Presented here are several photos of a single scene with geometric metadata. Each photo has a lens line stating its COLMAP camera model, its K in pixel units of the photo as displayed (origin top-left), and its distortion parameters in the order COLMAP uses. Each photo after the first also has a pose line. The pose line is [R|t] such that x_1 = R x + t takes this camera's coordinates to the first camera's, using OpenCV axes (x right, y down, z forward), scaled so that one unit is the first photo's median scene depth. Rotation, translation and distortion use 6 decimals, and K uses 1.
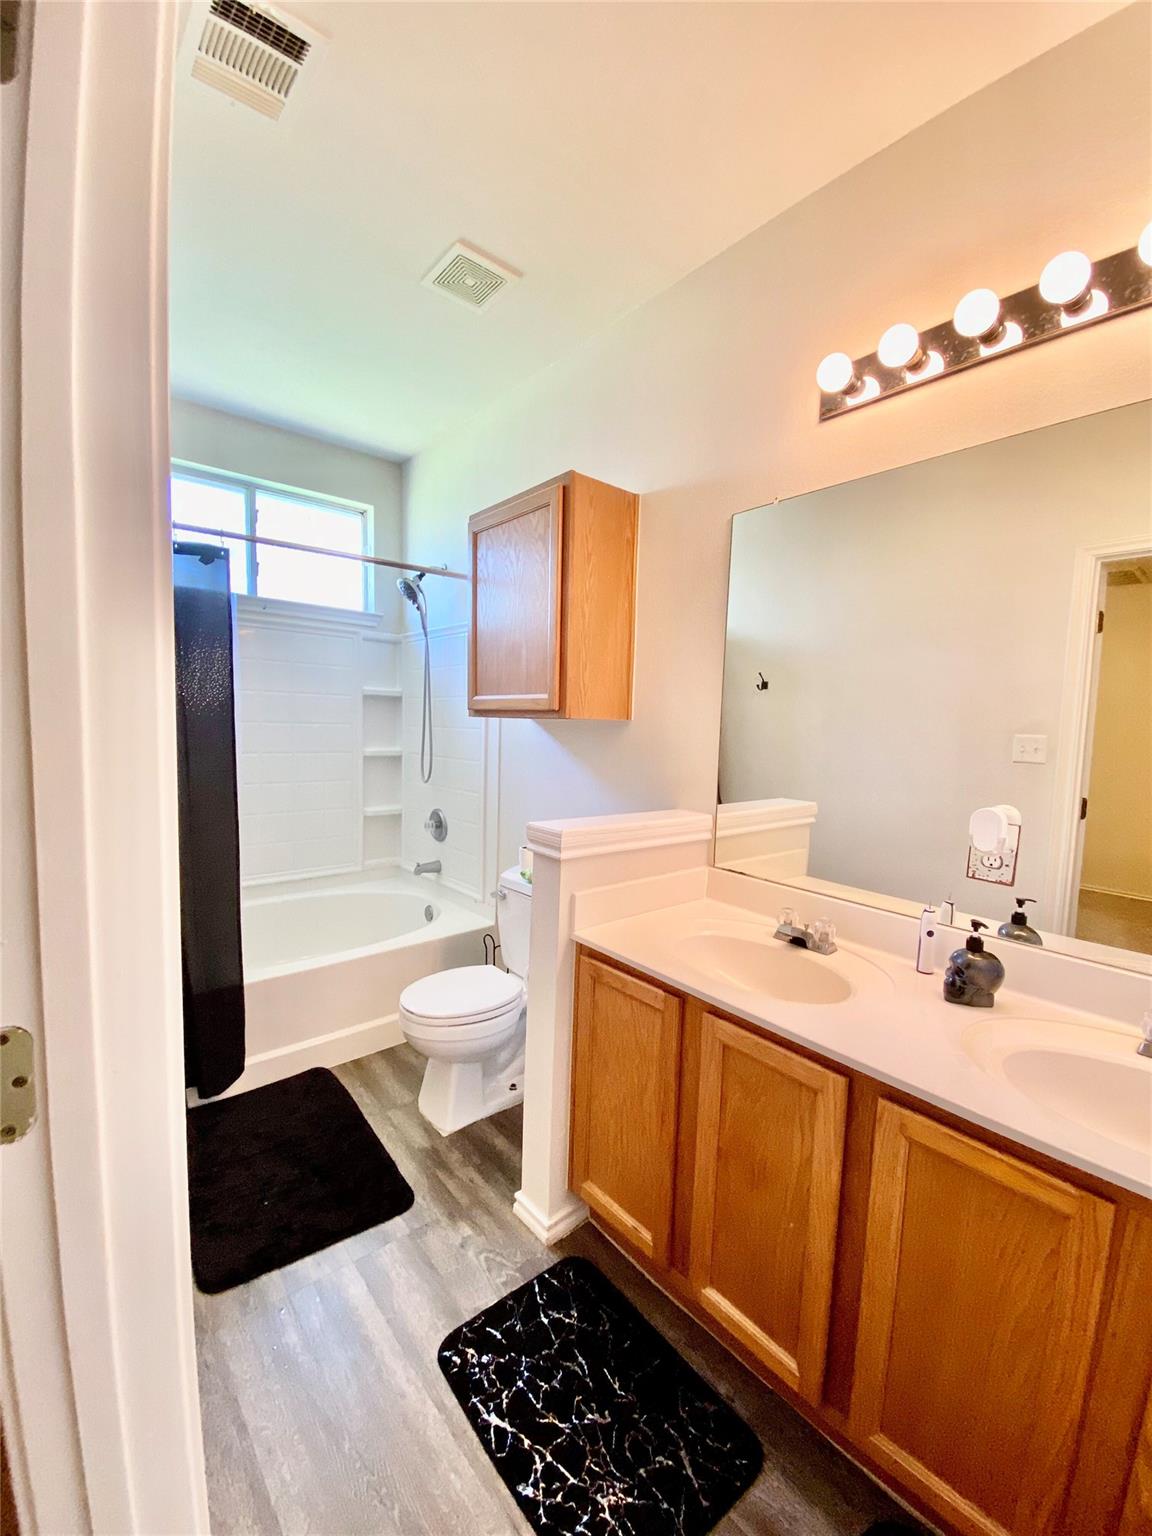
lens RADIAL K [[609.4, 0, 579.7], [0, 609.4, 773.9], [0, 0, 1]] dist [0.020460, -0.019982]
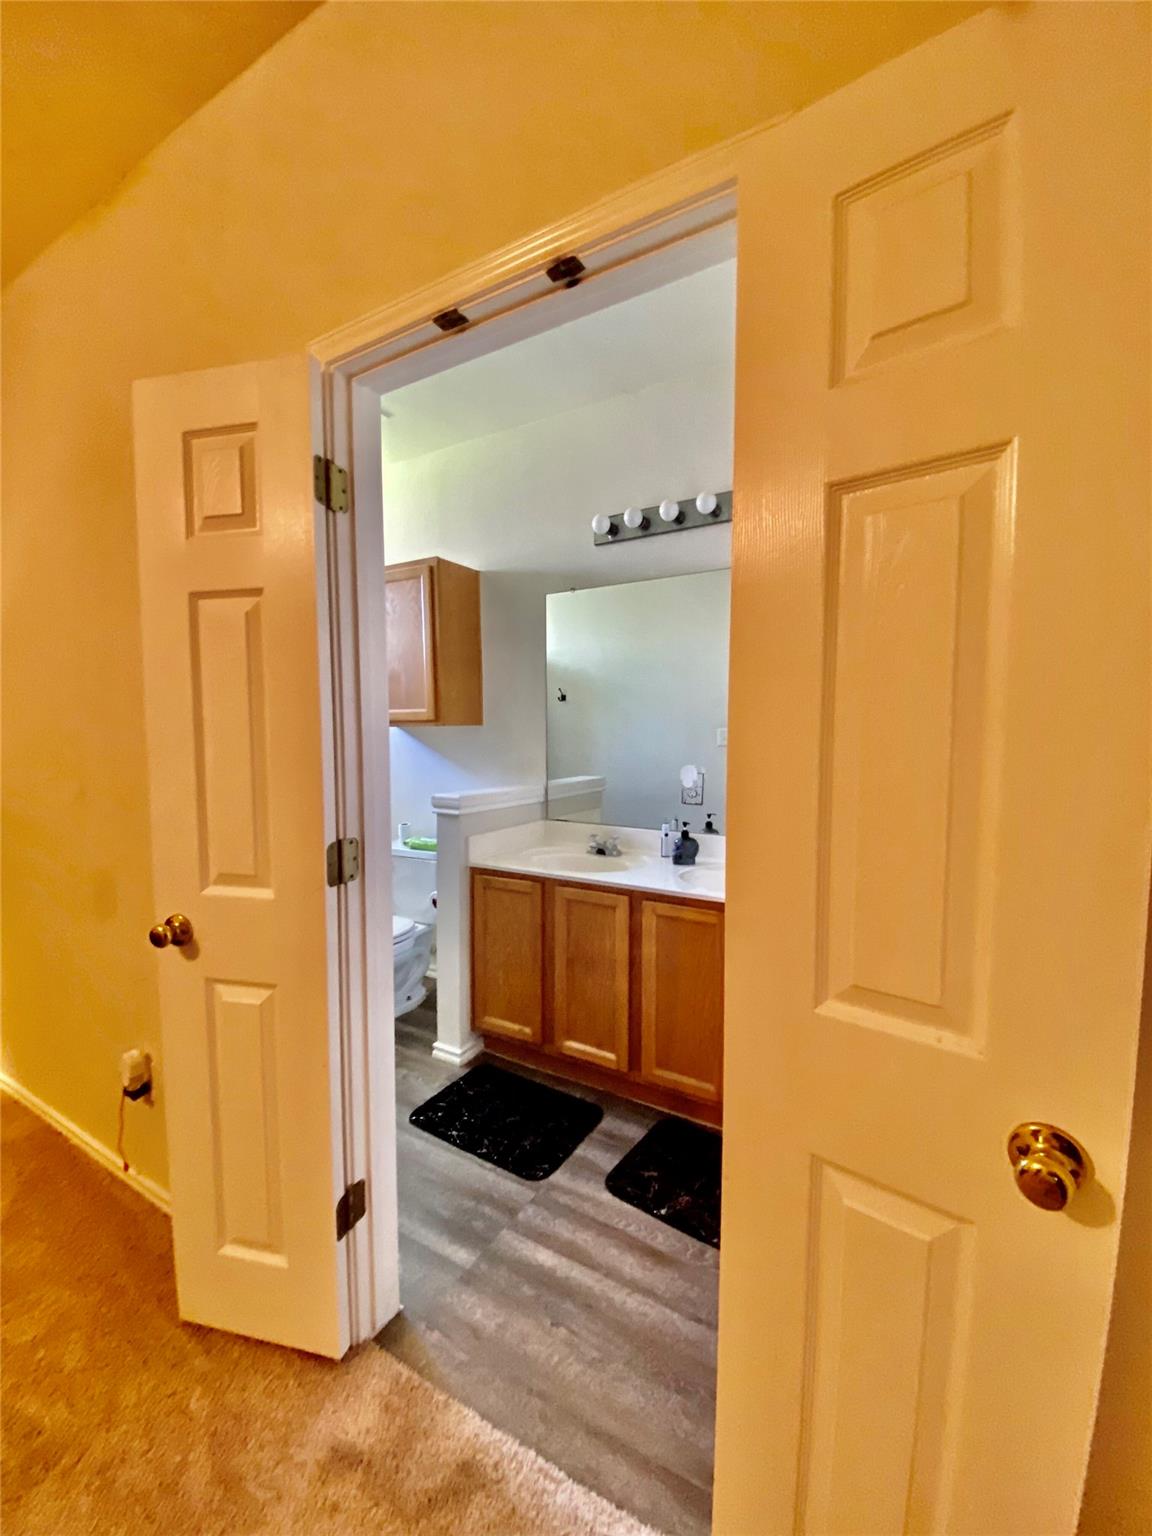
lens RADIAL K [[609.4, 0, 579.7], [0, 609.4, 773.9], [0, 0, 1]] dist [0.020460, -0.019982]
pose [[0.940392, -0.056072, 0.335438, -0.279006], [0.058062, 0.998305, 0.004101, 0.049654], [-0.335100, 0.015620, 0.942053, -0.640005]]
